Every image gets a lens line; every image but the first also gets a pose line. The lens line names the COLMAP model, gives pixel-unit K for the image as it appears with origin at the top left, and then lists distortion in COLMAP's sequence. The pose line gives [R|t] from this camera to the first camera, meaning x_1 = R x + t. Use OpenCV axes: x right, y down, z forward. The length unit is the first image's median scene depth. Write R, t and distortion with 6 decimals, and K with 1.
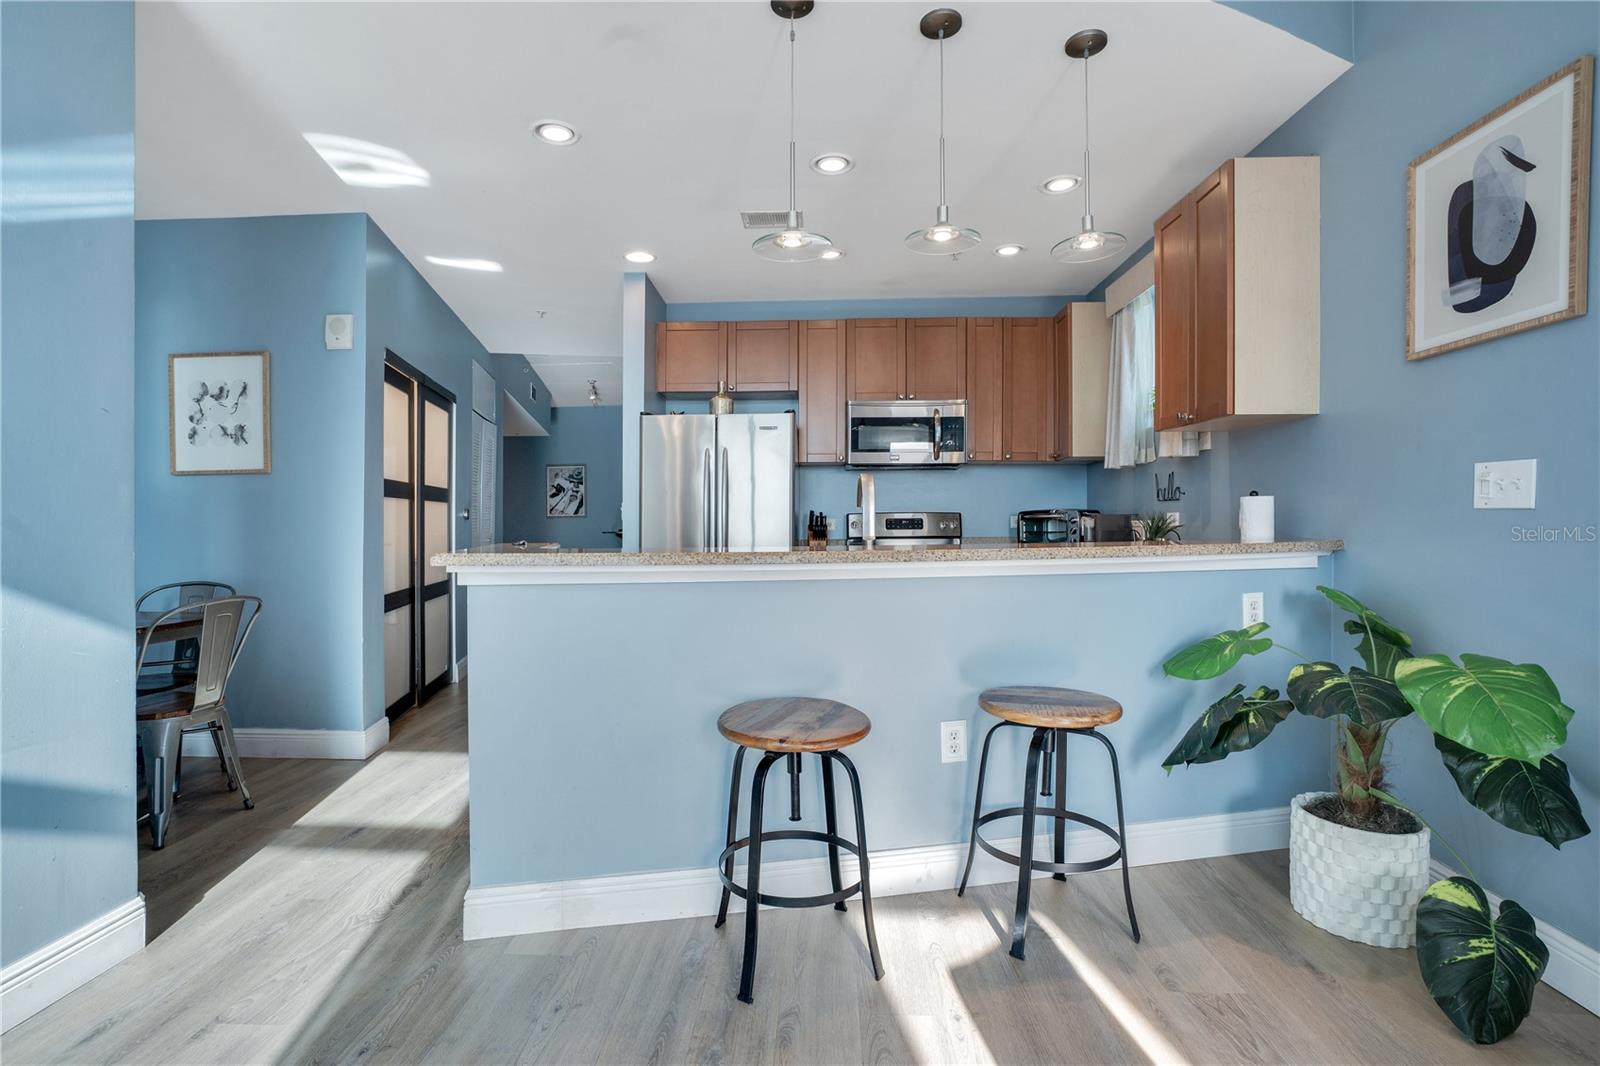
lens RADIAL K [[736.6, 0, 792.2], [0, 736.6, 522.6], [0, 0, 1]] dist [-0.013661, 0.000354]
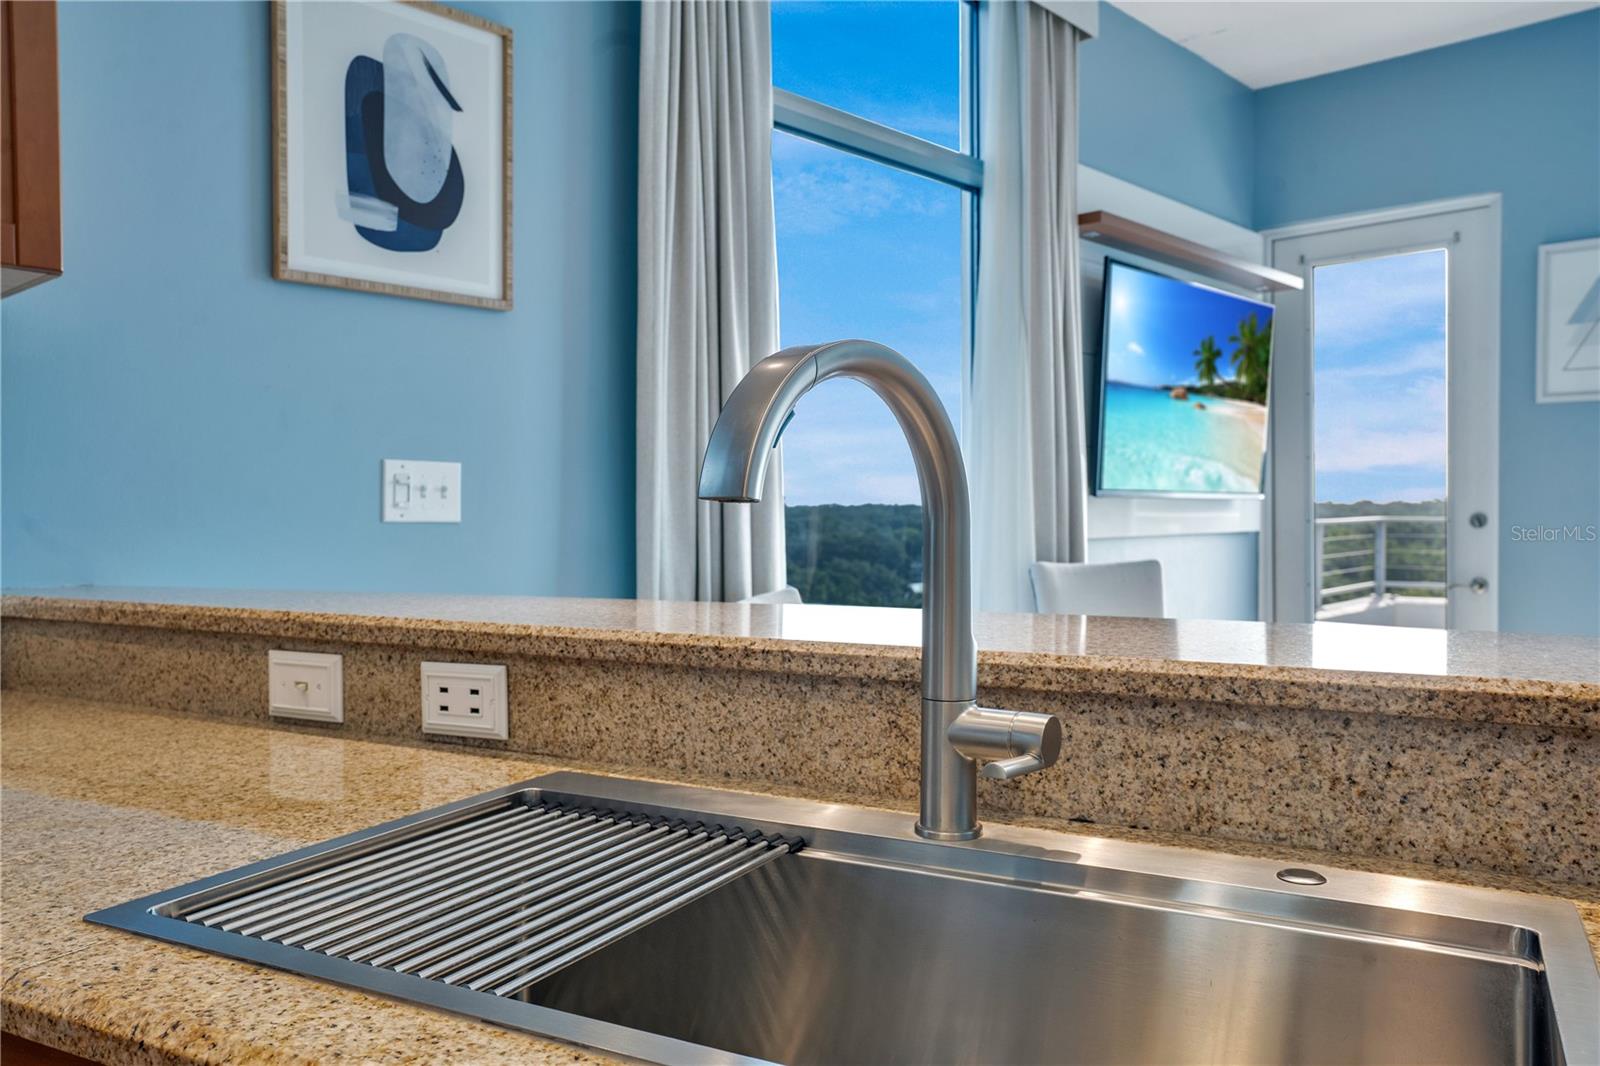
lens RADIAL K [[1239.5, 0, 778.0], [0, 1239.5, 530.8], [0, 0, 1]] dist [0.011534, 0.007833]
pose [[-0.758376, -0.004739, 0.651800, -0.087094], [0.005550, 0.999890, 0.013728, -0.014001], [-0.651794, 0.014028, -0.758267, 0.918136]]
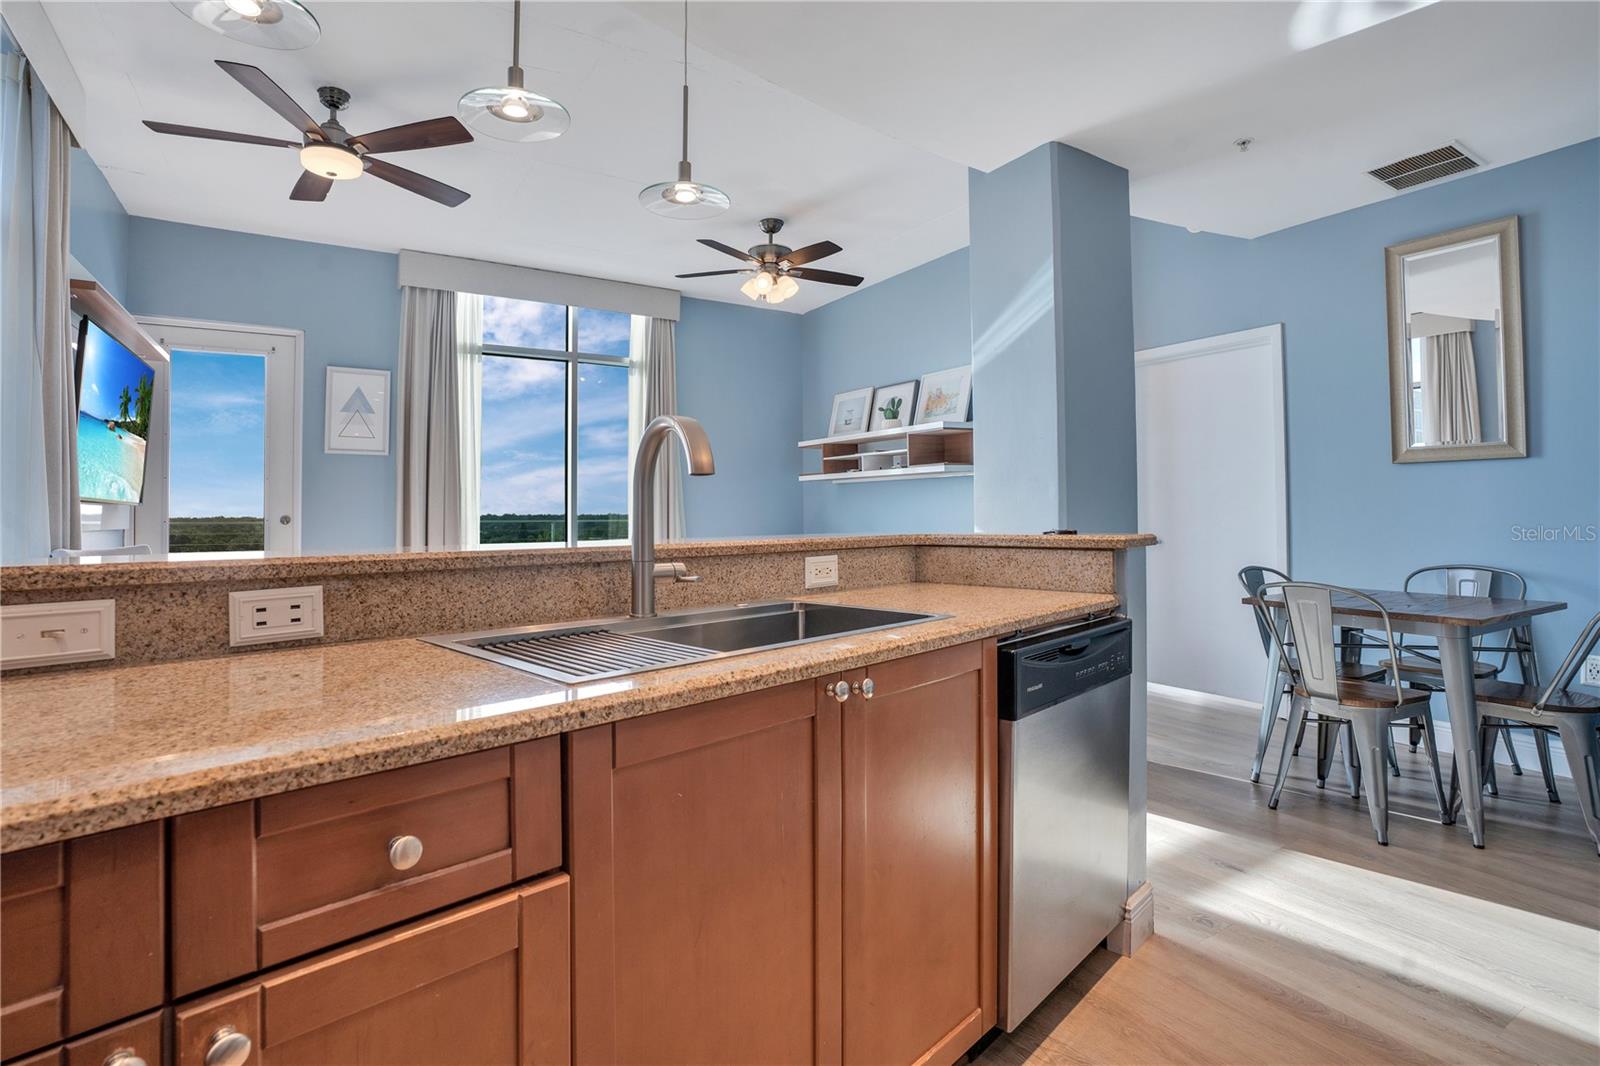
lens RADIAL K [[769.6, 0, 782.1], [0, 769.6, 500.1], [0, 0, 1]] dist [-0.020830, 0.000040]
pose [[-0.841697, 0.001403, -0.539948, 0.222496], [0.014312, 0.999703, -0.019714, 0.003231], [0.539760, -0.024321, -0.841468, 1.075560]]
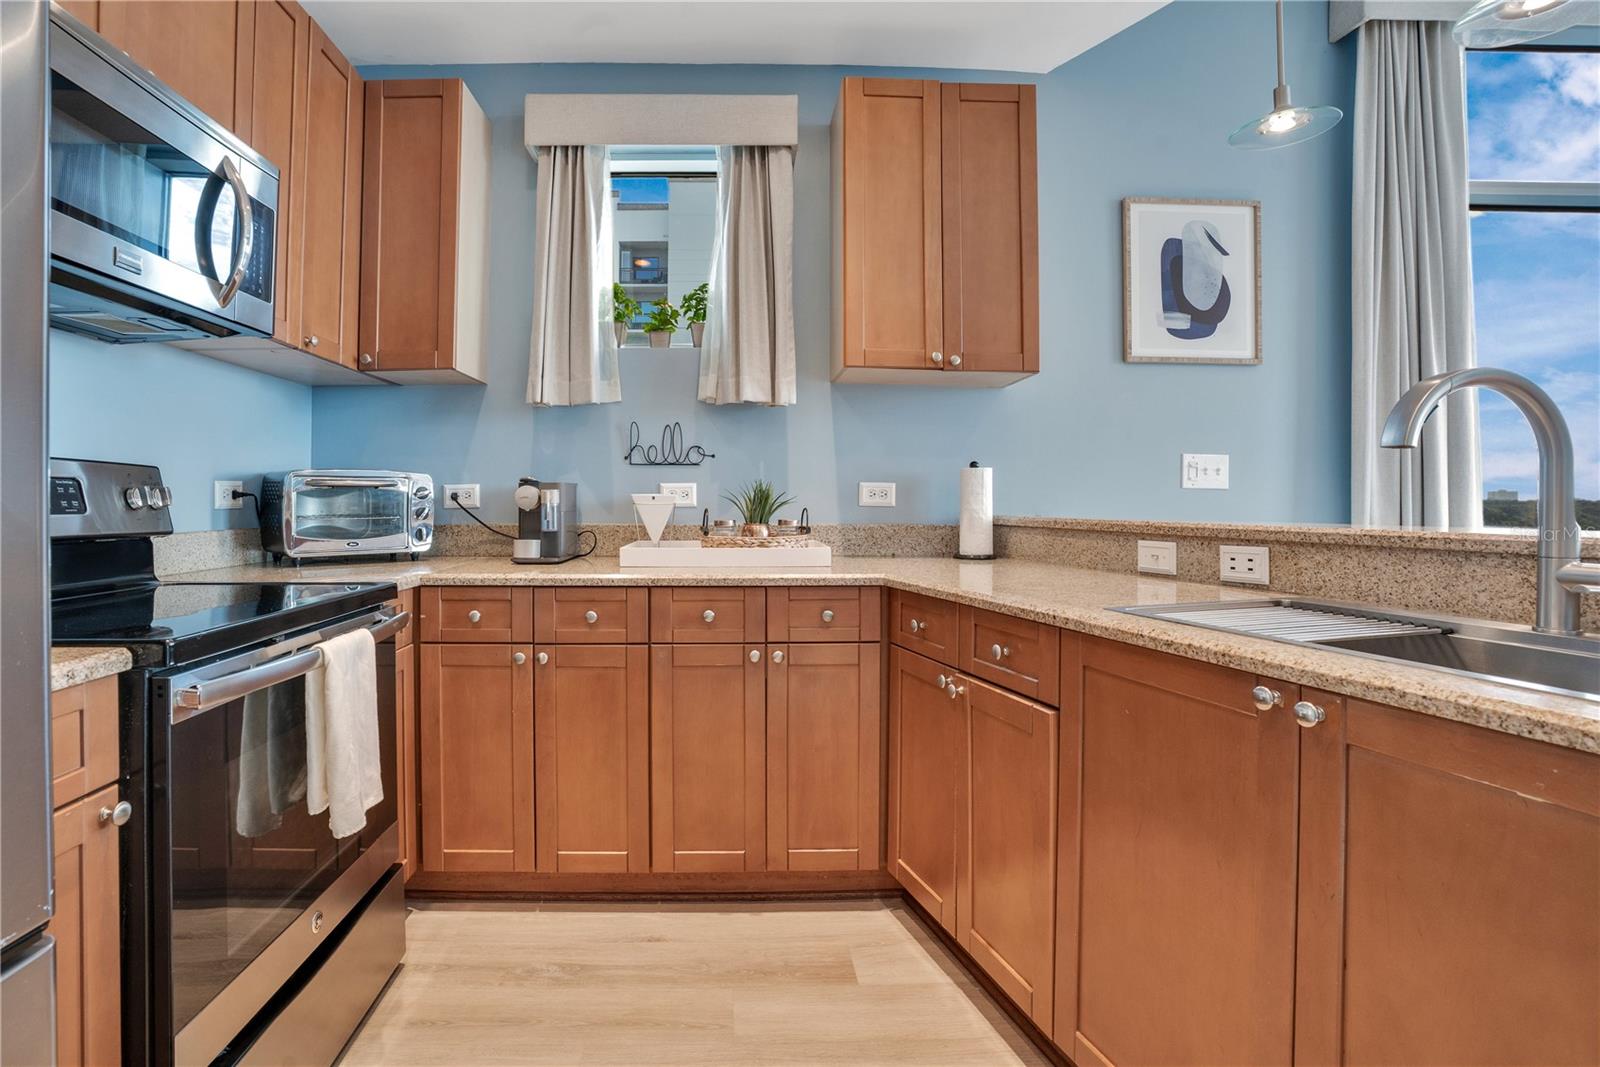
lens RADIAL K [[780.0, 0, 737.0], [0, 780.0, 498.8], [0, 0, 1]] dist [-0.065425, 0.020263]
pose [[-0.060548, 0.007324, 0.998138, -0.211765], [-0.002300, 0.999969, -0.007477, 0.006200], [-0.998163, -0.002749, -0.060530, 1.030527]]
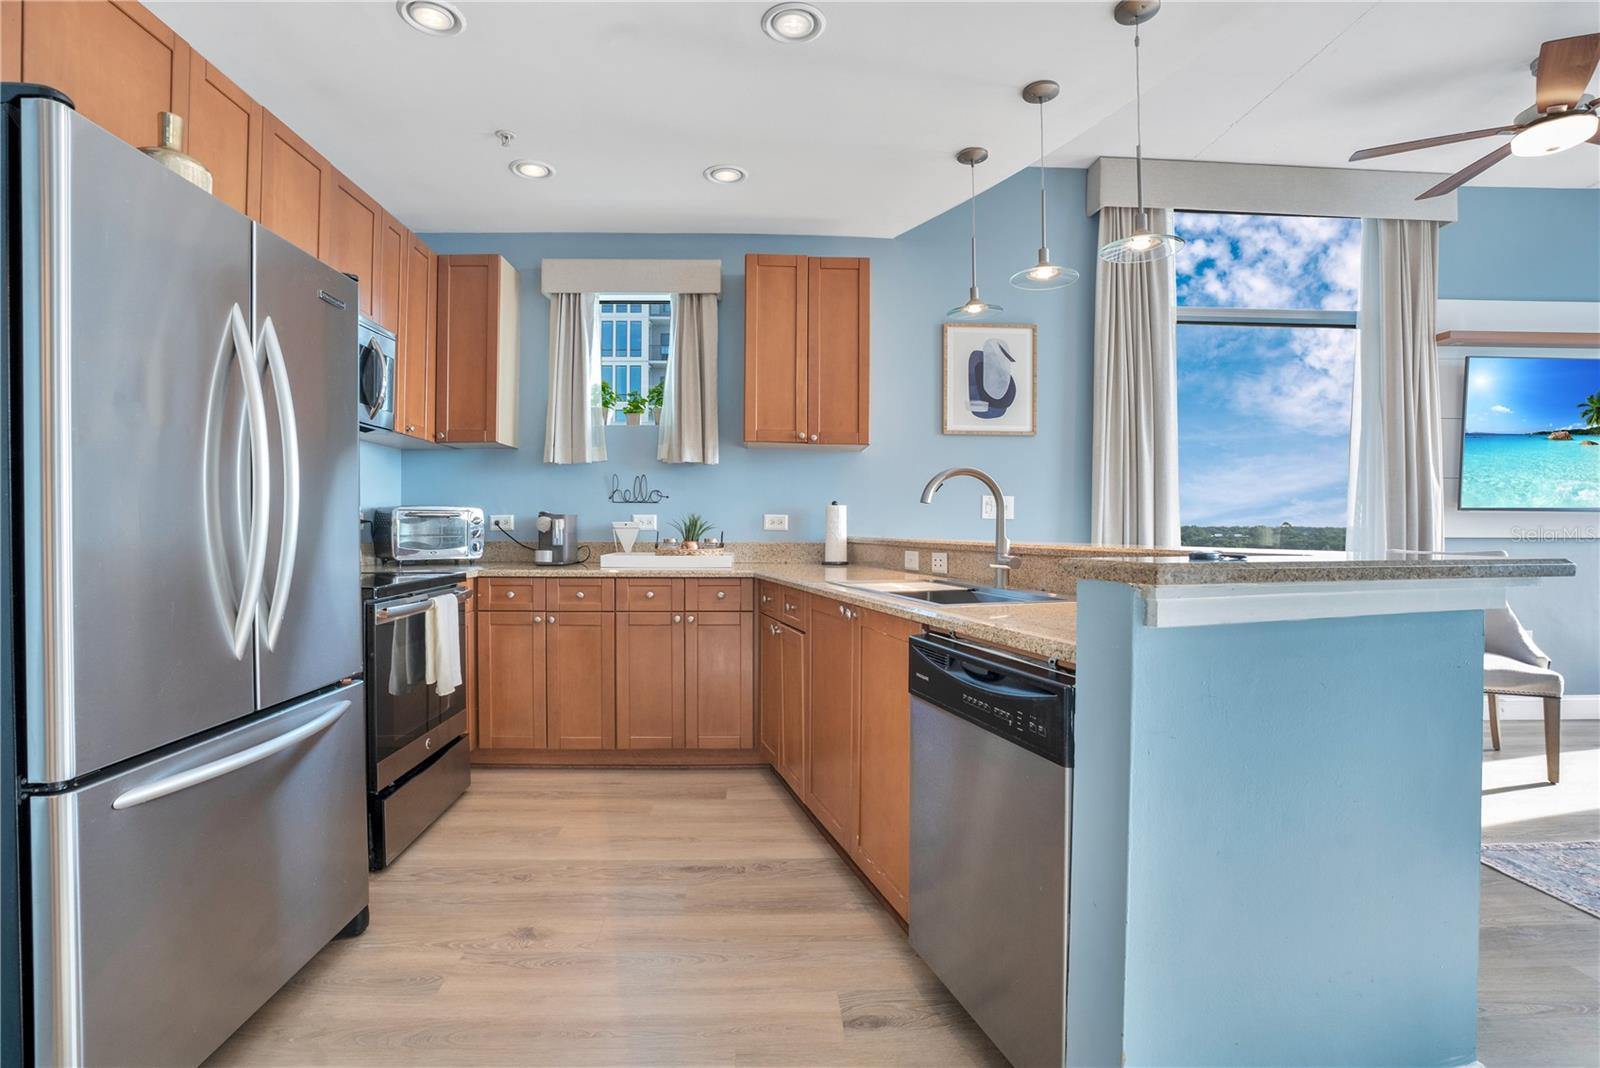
lens RADIAL K [[754.4, 0, 760.3], [0, 754.4, 527.2], [0, 0, 1]] dist [-0.044280, 0.004135]
pose [[-0.061098, 0.002043, 0.998130, -0.570024], [-0.004994, 0.999985, -0.002352, 0.005928], [-0.998119, -0.005129, -0.061087, 0.939682]]
